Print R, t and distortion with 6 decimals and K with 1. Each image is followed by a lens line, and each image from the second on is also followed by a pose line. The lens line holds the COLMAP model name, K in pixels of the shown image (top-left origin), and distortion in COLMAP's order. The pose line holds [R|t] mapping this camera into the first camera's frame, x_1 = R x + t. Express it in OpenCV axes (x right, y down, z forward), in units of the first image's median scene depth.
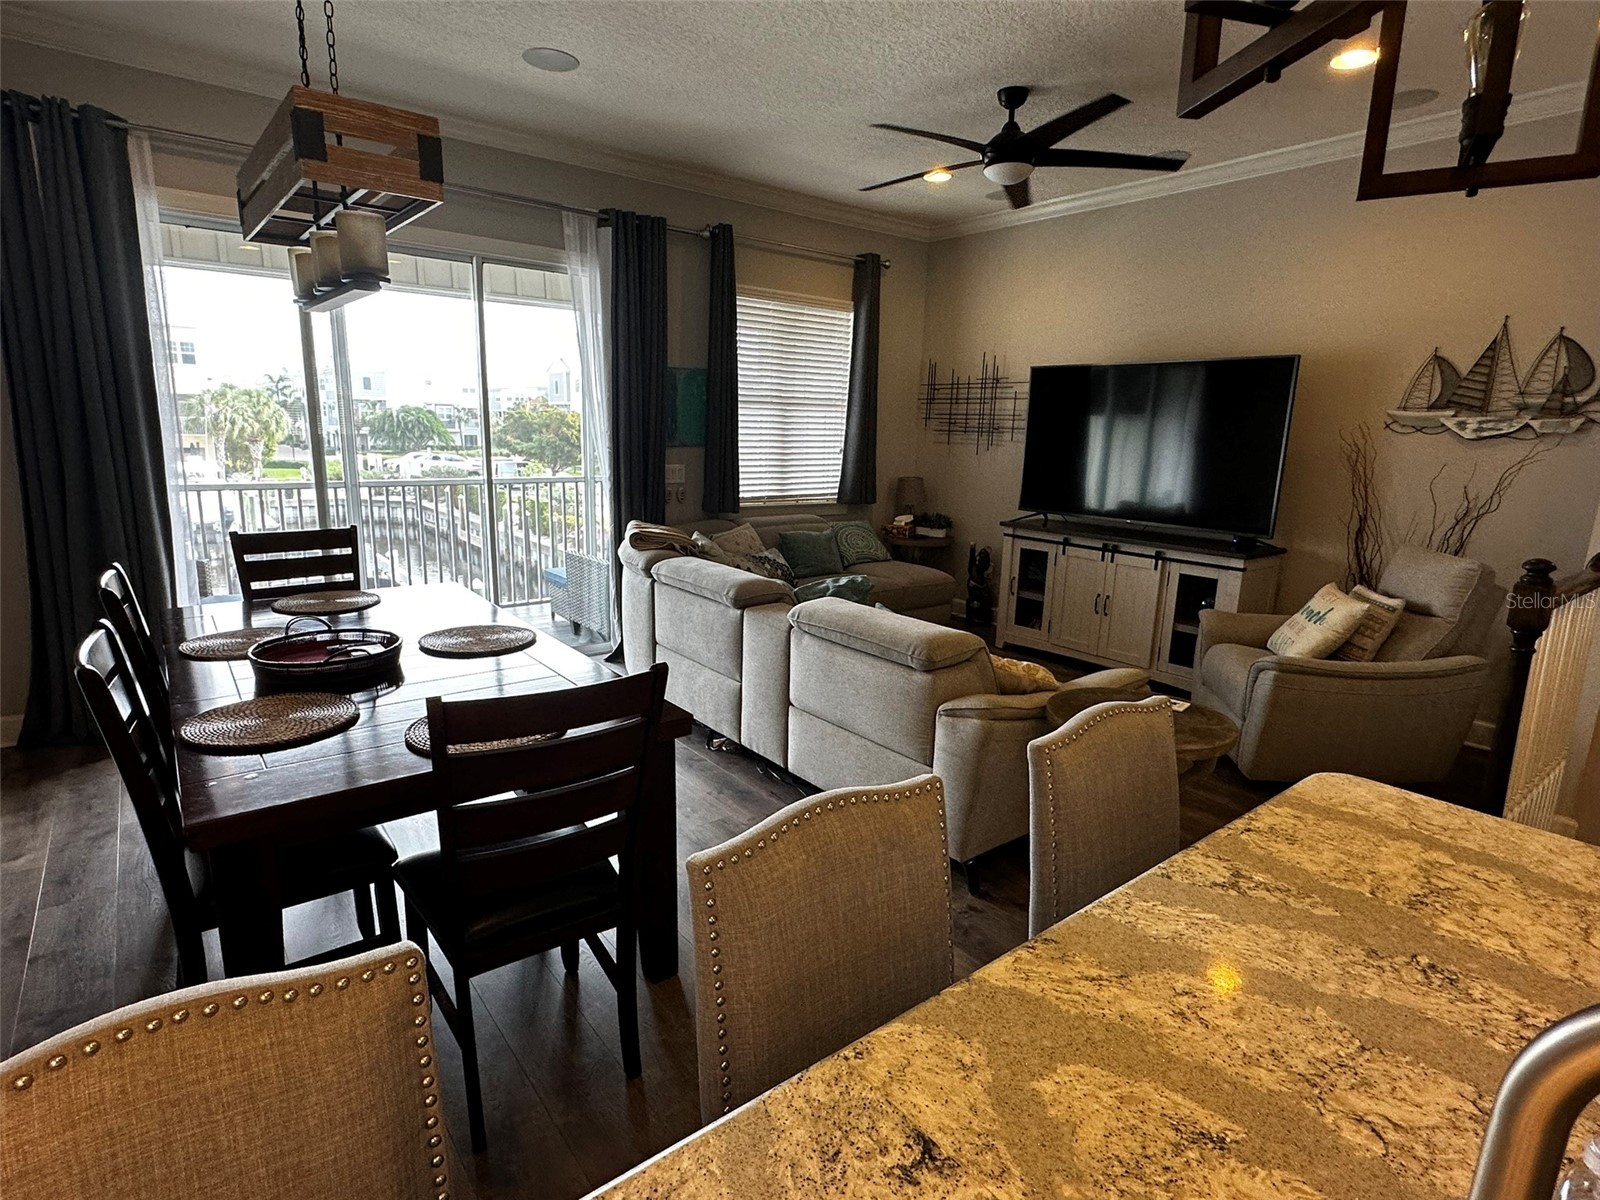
lens RADIAL K [[841.3, 0, 798.0], [0, 841.3, 604.1], [0, 0, 1]] dist [-0.001671, -0.001473]
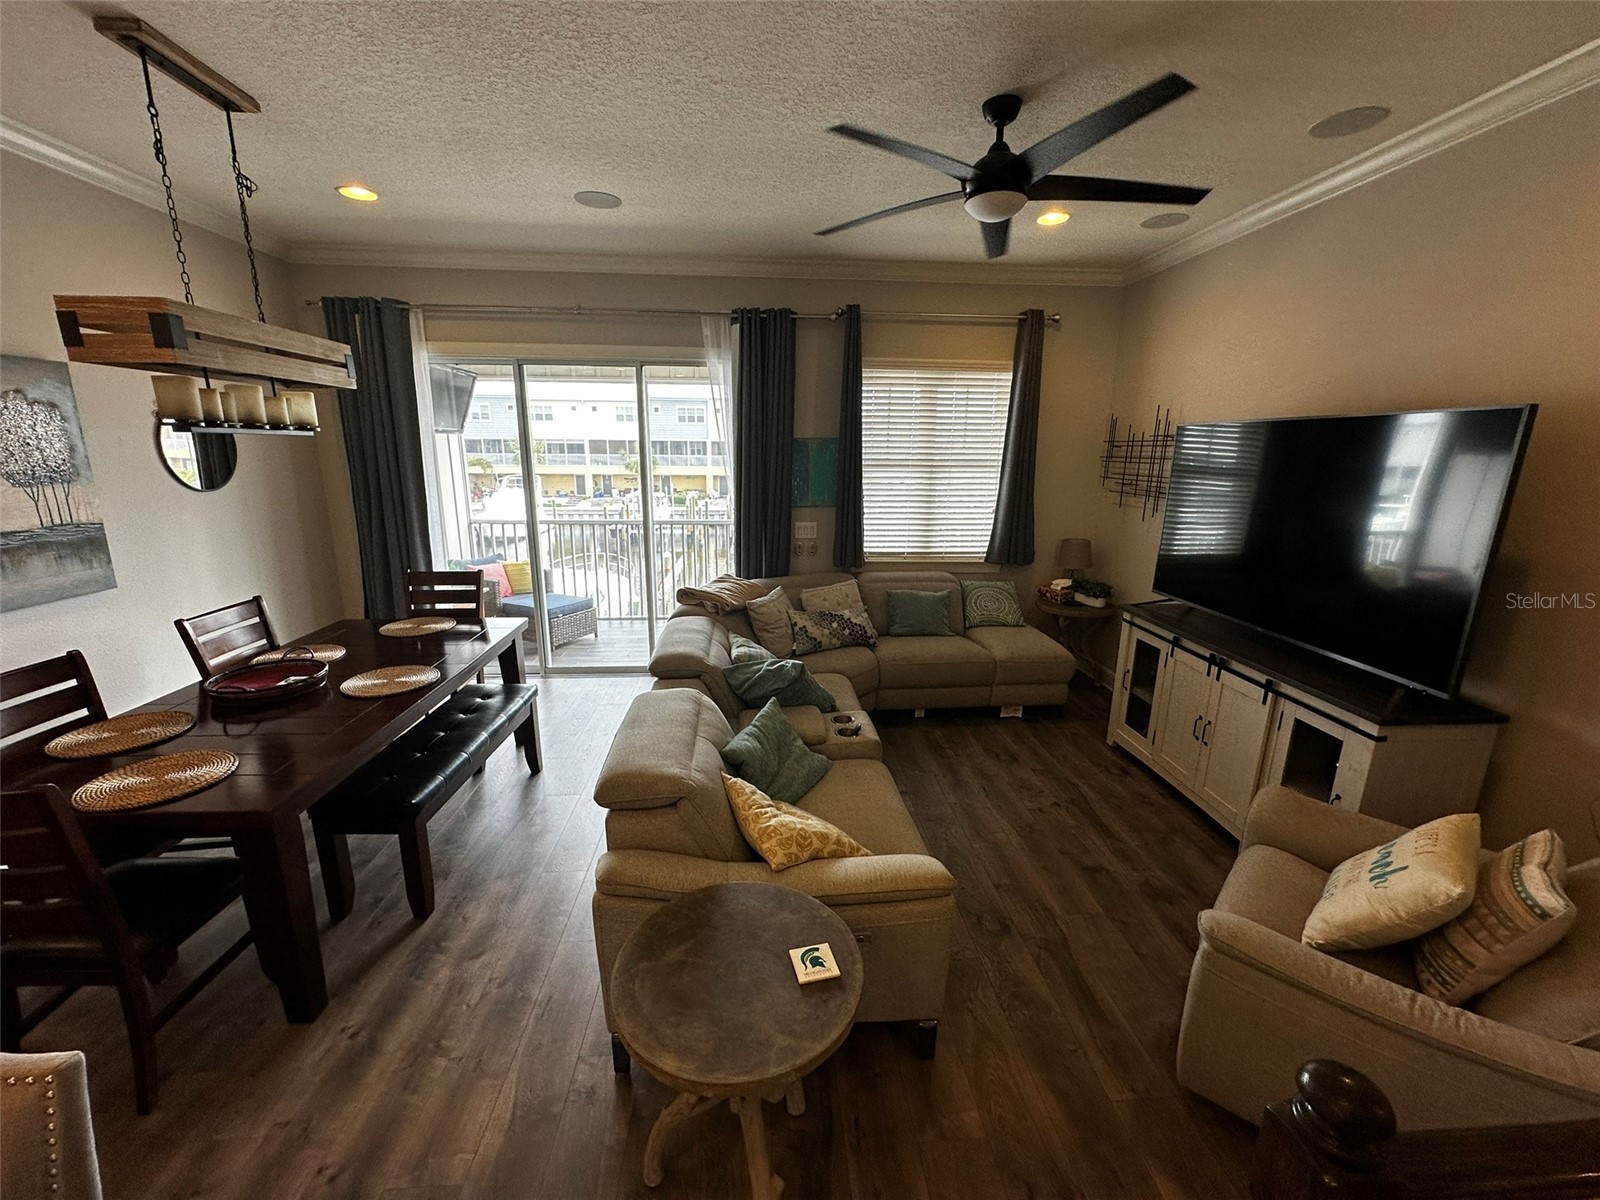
lens RADIAL K [[636.9, 0, 800.6], [0, 636.9, 601.5], [0, 0, 1]] dist [-0.007213, -0.000245]
pose [[0.822231, 0.116508, -0.557102, 0.340985], [-0.107342, 0.993002, 0.049241, -0.099159], [0.558940, 0.019313, 0.828983, 0.274813]]
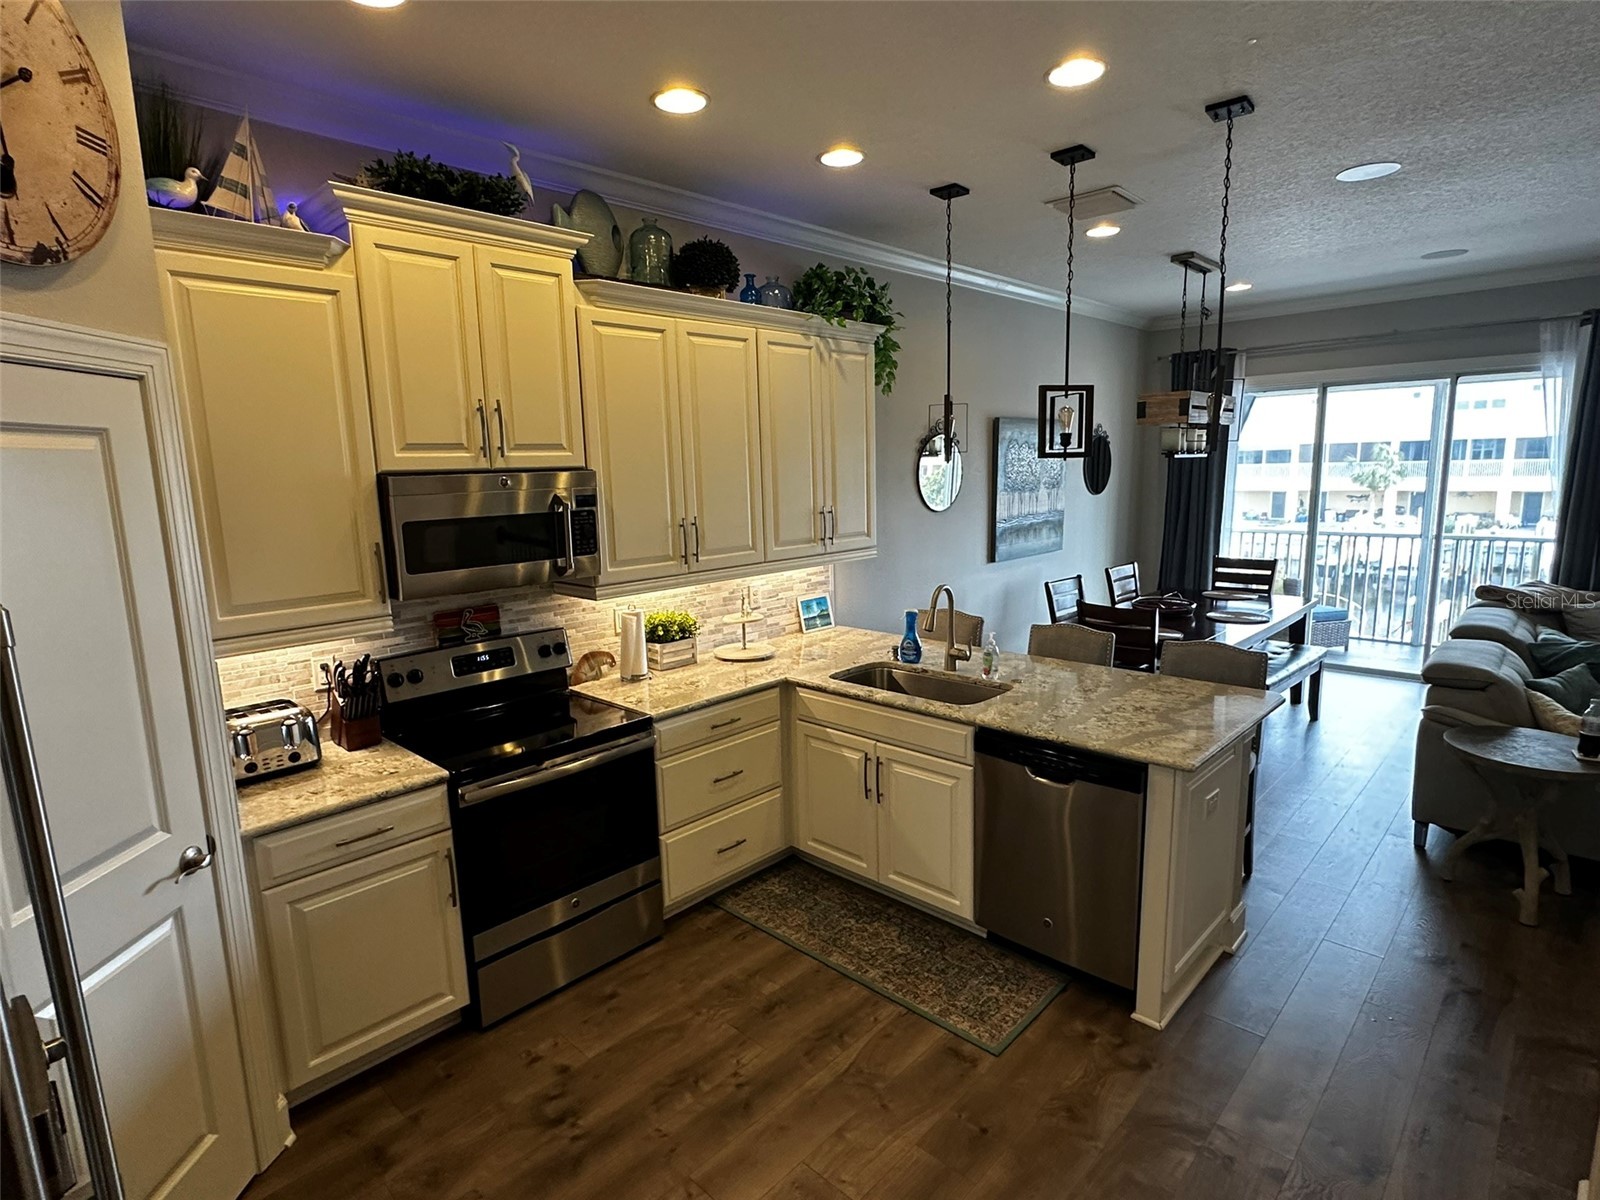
lens RADIAL K [[841.3, 0, 788.7], [0, 841.3, 609.4], [0, 0, 1]] dist [-0.001671, -0.001473]
pose [[0.126764, 0.136938, -0.982435, 0.708554], [-0.173673, 0.978190, 0.113937, -0.007908], [0.976611, 0.156179, 0.147781, -0.152843]]
